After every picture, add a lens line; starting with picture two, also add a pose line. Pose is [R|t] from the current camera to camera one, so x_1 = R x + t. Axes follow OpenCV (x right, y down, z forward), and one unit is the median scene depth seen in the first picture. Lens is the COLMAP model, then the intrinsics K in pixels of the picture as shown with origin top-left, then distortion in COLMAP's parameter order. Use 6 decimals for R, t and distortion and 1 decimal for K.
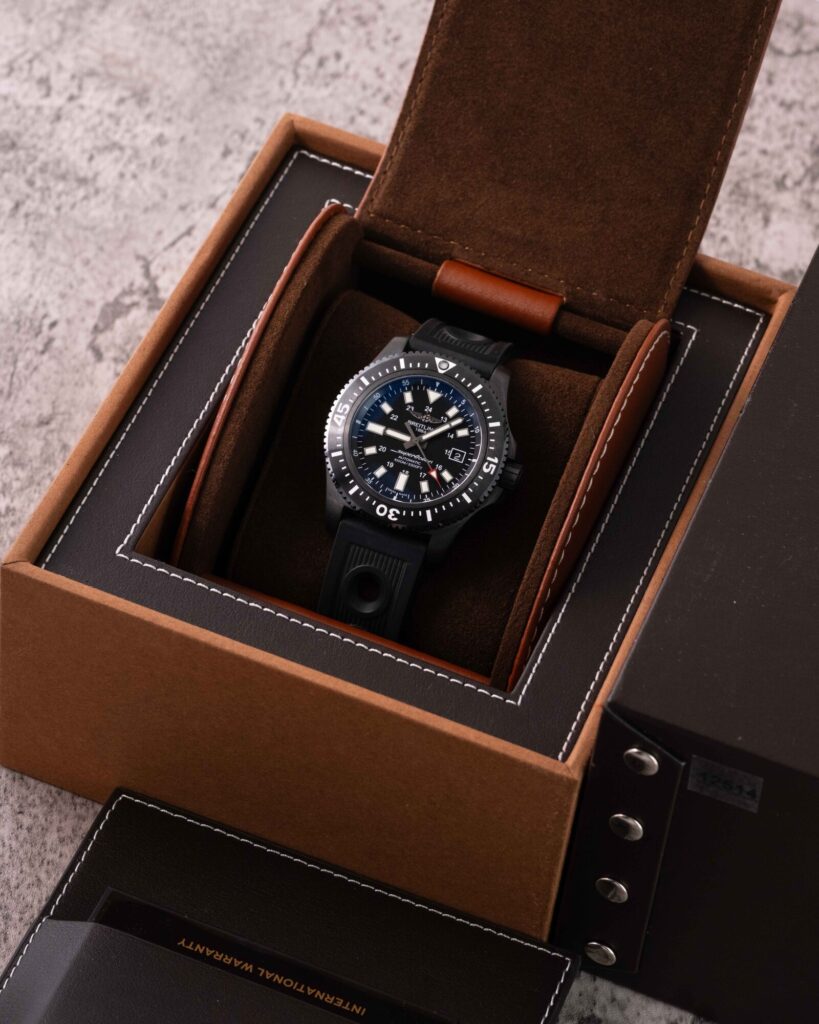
lens RADIAL K [[4092.1, 0, 409.5], [0, 4092.1, 512.0], [0, 0, 1]] dist [-0.725559, -2.362468]
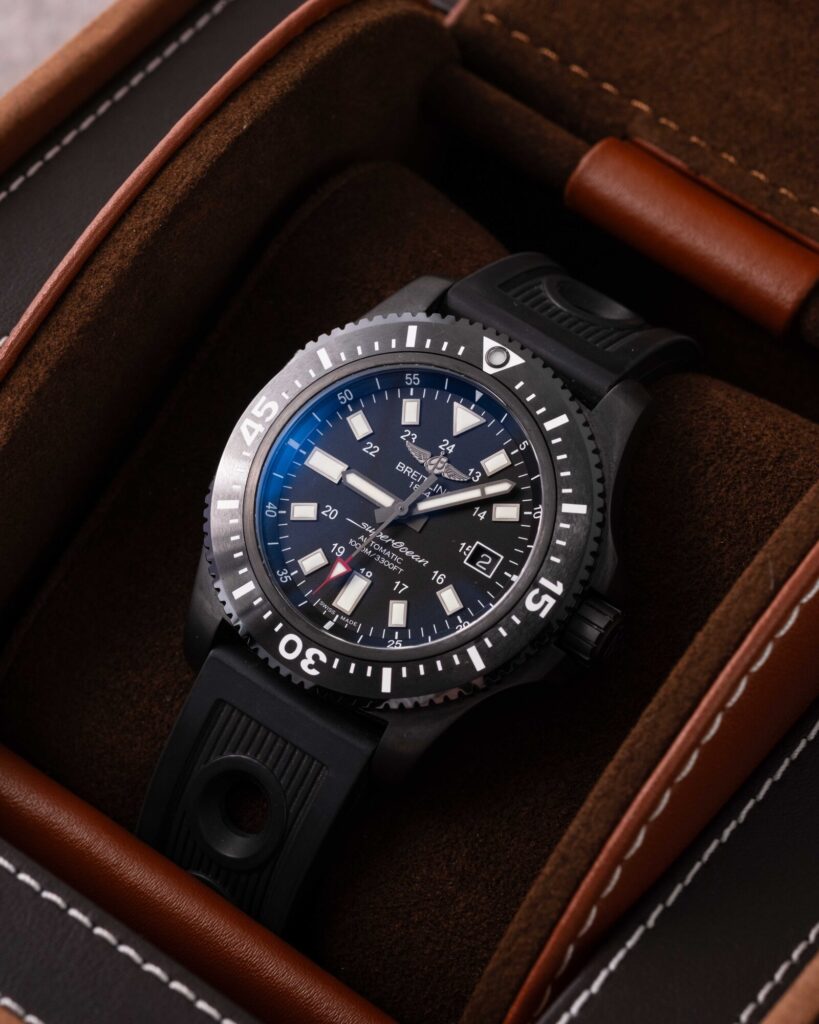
lens RADIAL K [[3992.9, 0, 409.5], [0, 3992.9, 512.0], [0, 0, 1]] dist [0.213137, -2.673904]
pose [[0.964797, 0.195210, -0.176240, 0.080259], [-0.190287, 0.980716, 0.044580, -0.037001], [0.181544, -0.009475, 0.983337, 0.564797]]
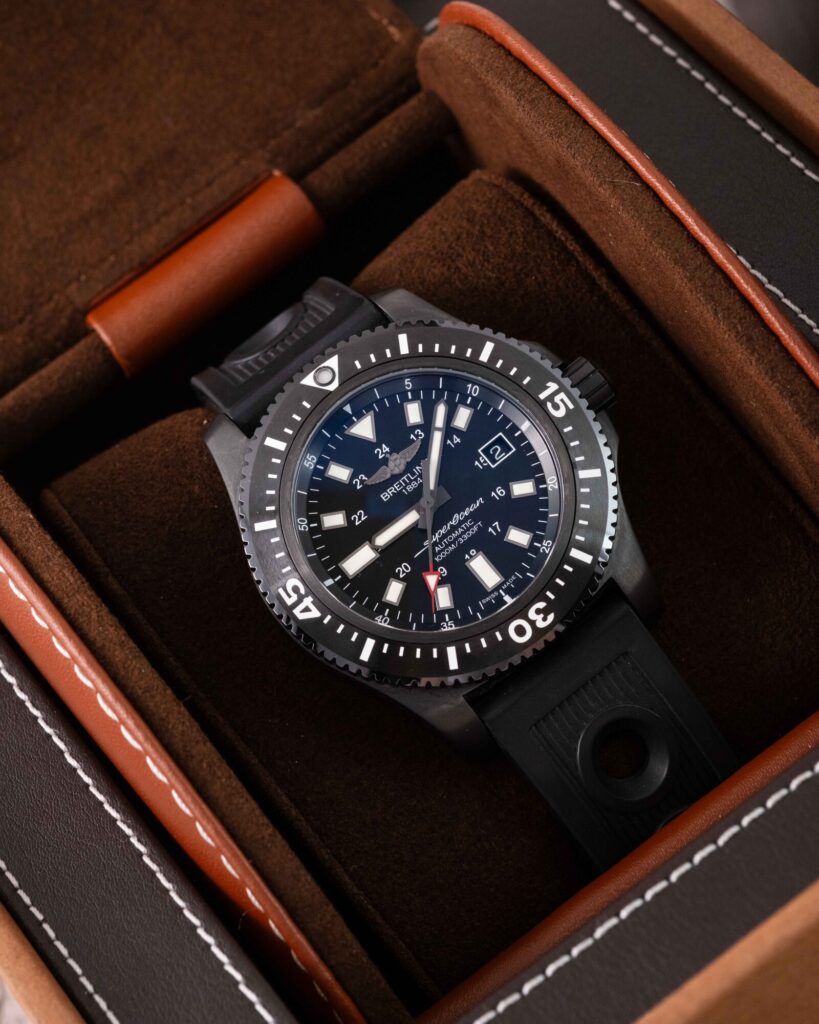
lens RADIAL K [[3992.9, 0, 409.5], [0, 3992.9, 512.0], [0, 0, 1]] dist [0.213137, -2.673904]
pose [[0.515842, -0.812612, 0.271236, -0.130198], [0.830198, 0.552296, 0.075769, -0.054871], [-0.211373, 0.186095, 0.959526, 0.540615]]
